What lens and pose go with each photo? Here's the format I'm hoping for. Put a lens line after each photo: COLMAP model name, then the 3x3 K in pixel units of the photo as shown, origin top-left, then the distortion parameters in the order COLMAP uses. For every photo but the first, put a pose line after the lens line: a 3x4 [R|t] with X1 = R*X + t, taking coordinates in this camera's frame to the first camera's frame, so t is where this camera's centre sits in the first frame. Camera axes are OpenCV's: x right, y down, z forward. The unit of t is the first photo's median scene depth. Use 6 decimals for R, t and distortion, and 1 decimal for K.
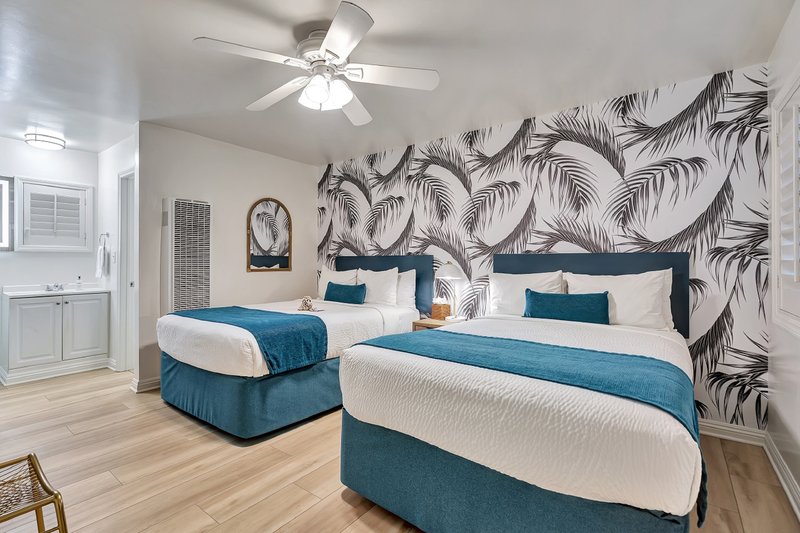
lens RADIAL K [[365.9, 0, 400.0], [0, 365.9, 266.5], [0, 0, 1]] dist [0.000634, 0.000318]
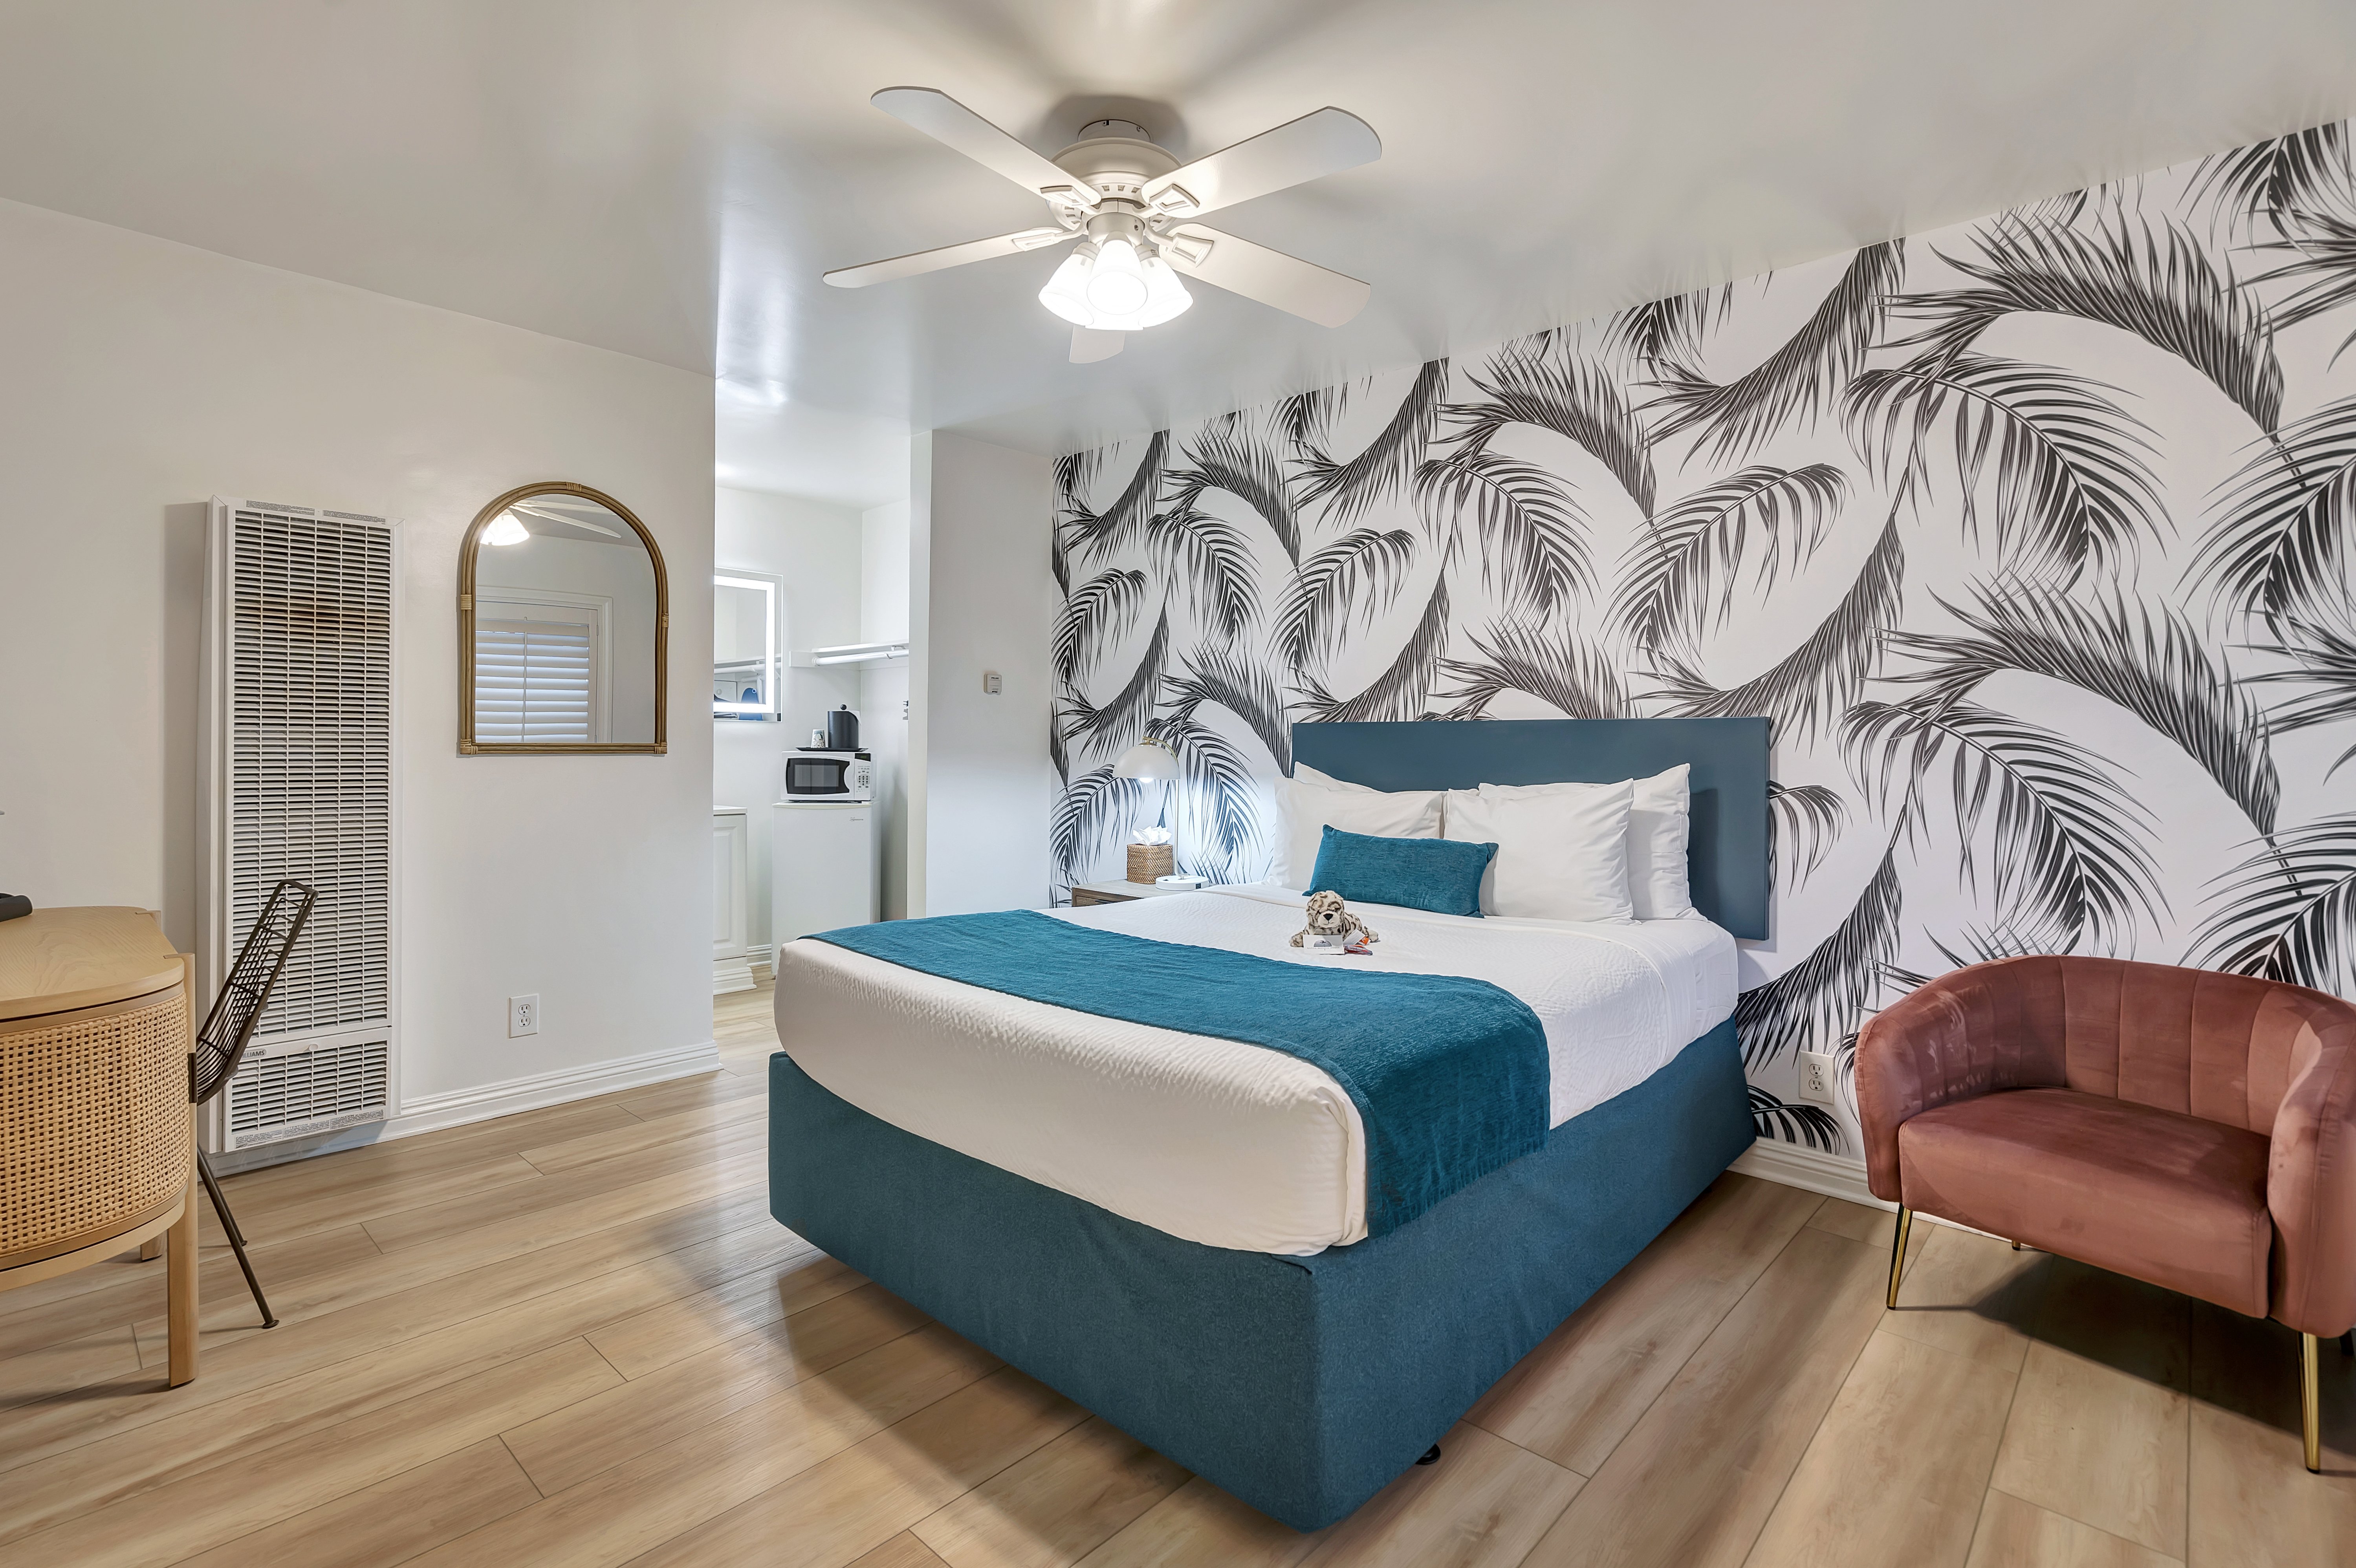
lens RADIAL K [[1100.7, 0, 1178.0], [0, 1100.7, 784.0], [0, 0, 1]] dist [0.002214, 0.000378]
pose [[0.993393, 0.002753, -0.114727, 0.220509], [-0.000013, 0.999715, 0.023871, 0.003011], [0.114760, -0.023712, 0.993110, -0.168240]]
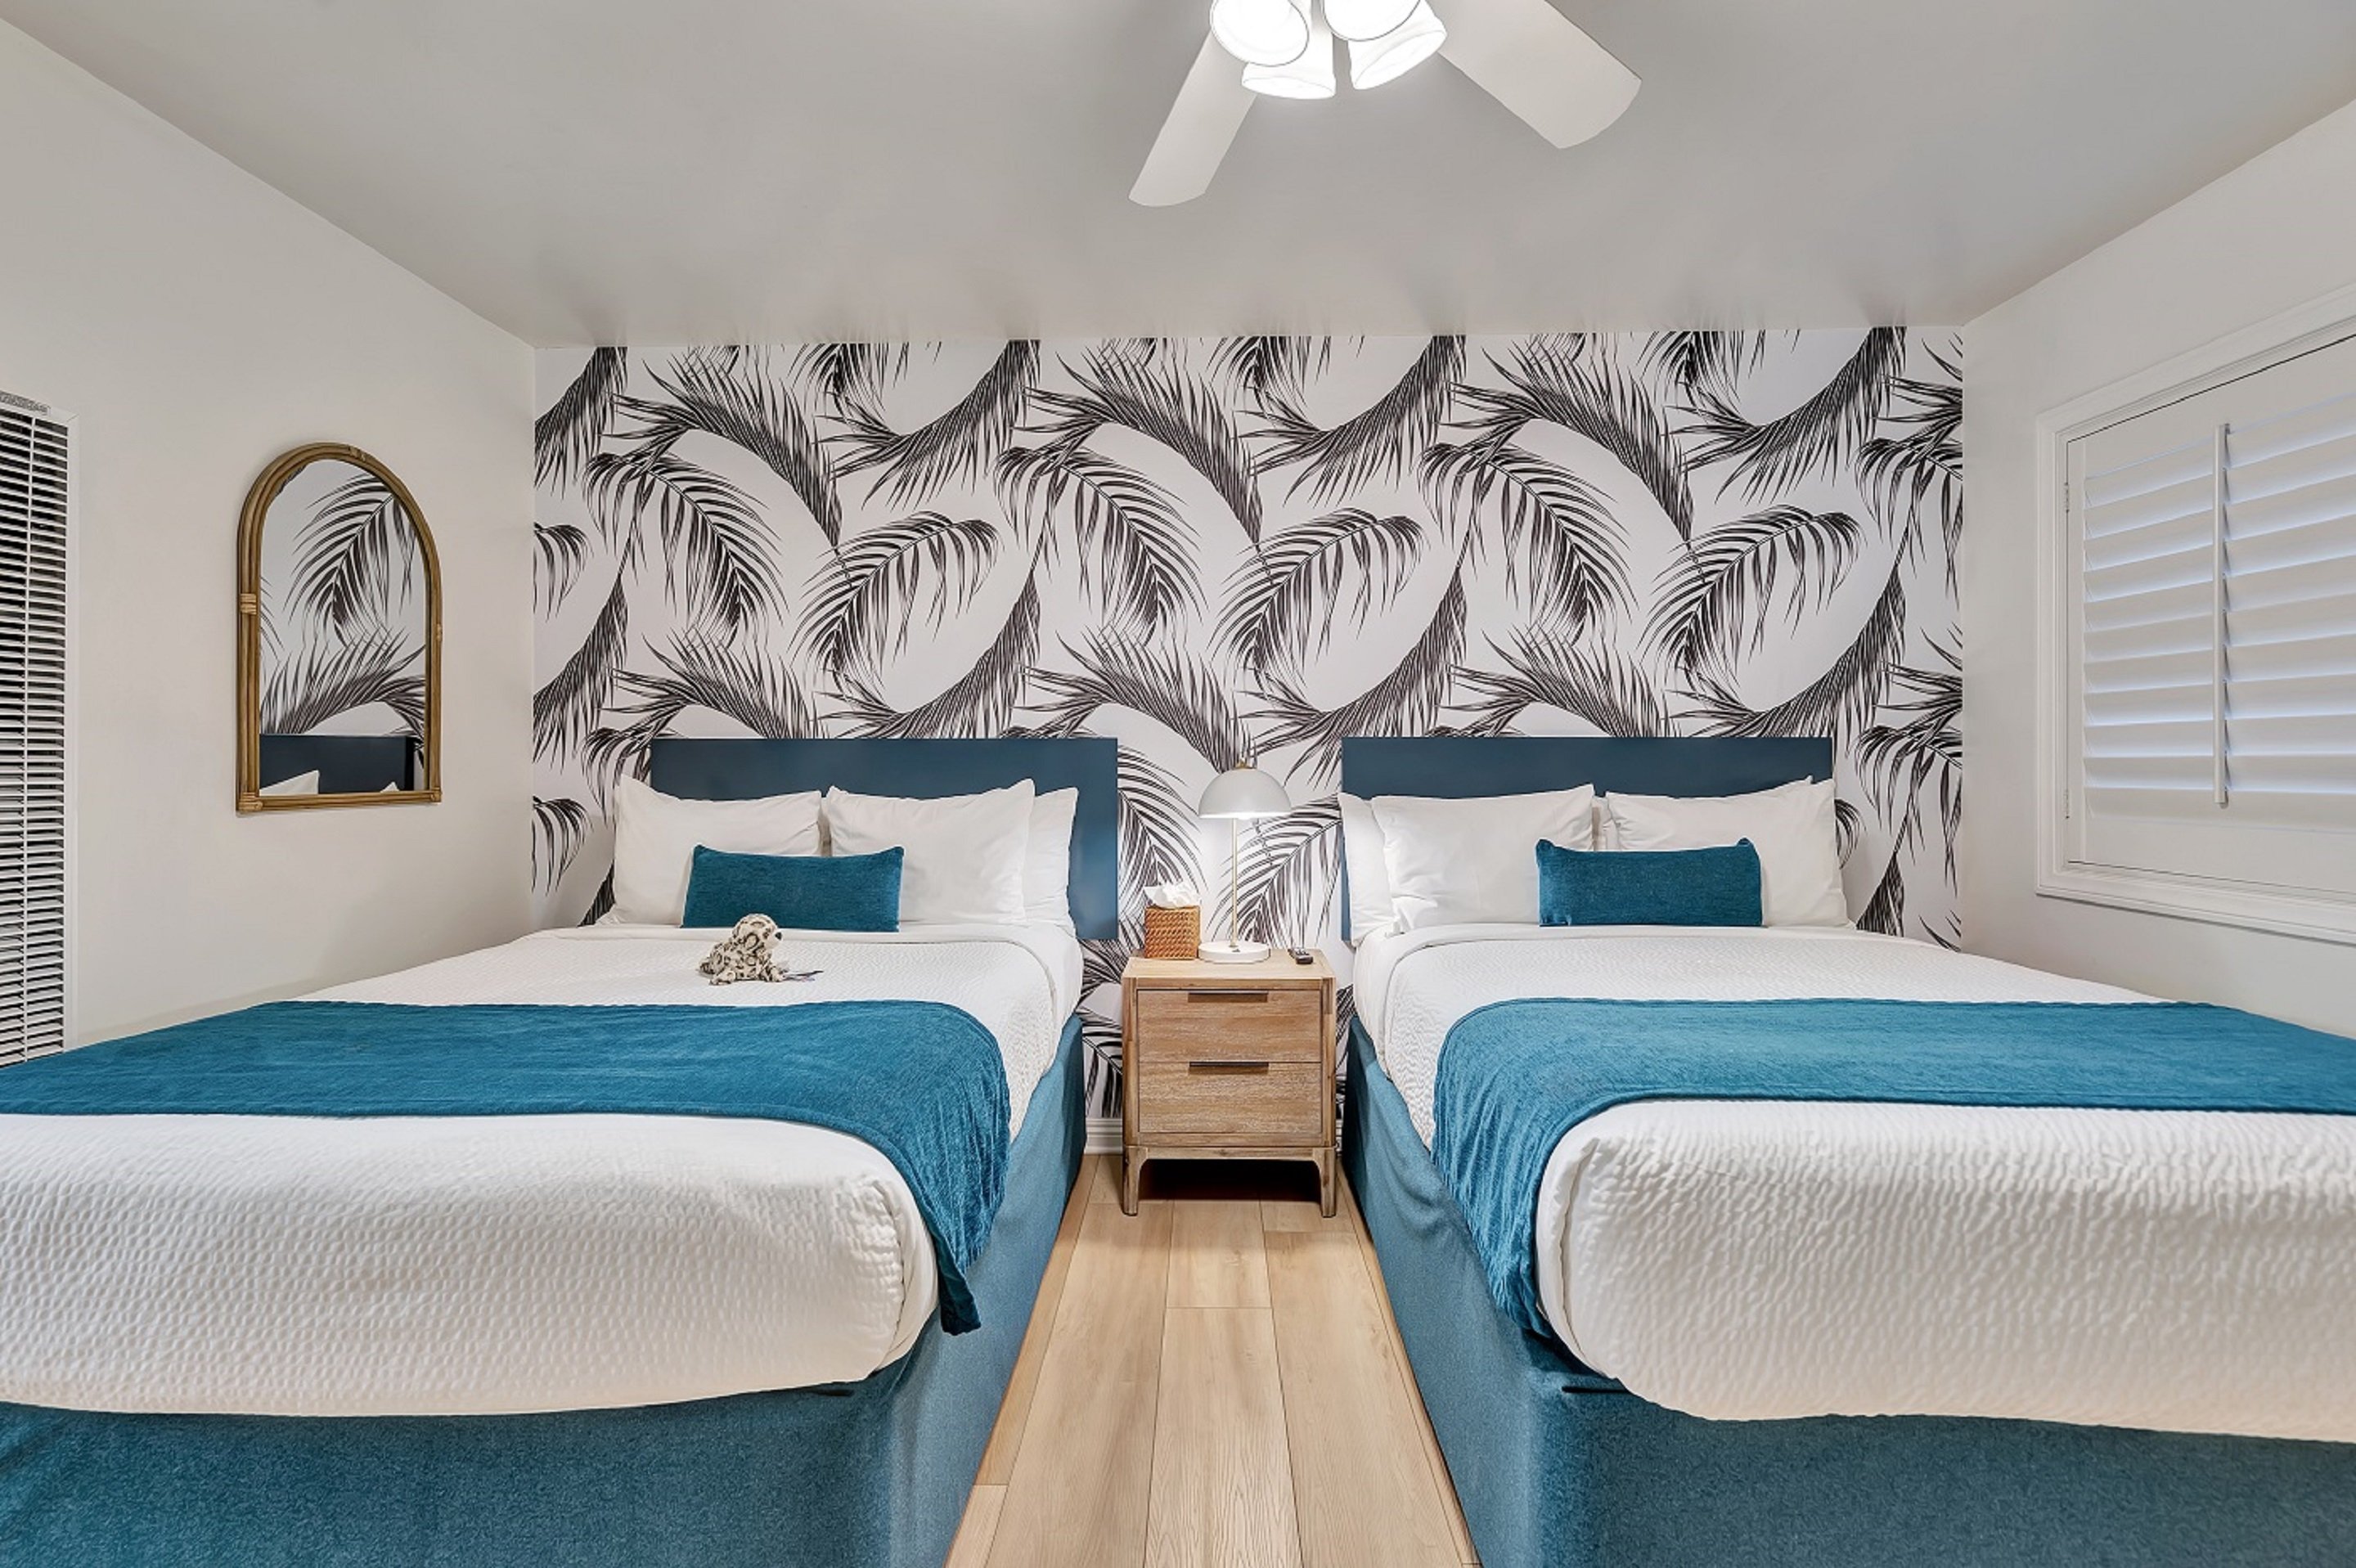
lens RADIAL K [[1086.0, 0, 1178.0], [0, 1086.0, 784.0], [0, 0, 1]] dist [-0.007715, 0.000163]
pose [[0.824196, -0.012919, 0.566157, -0.418110], [0.007985, 0.999905, 0.011193, -0.004642], [-0.566248, -0.004704, 0.824222, 0.312135]]
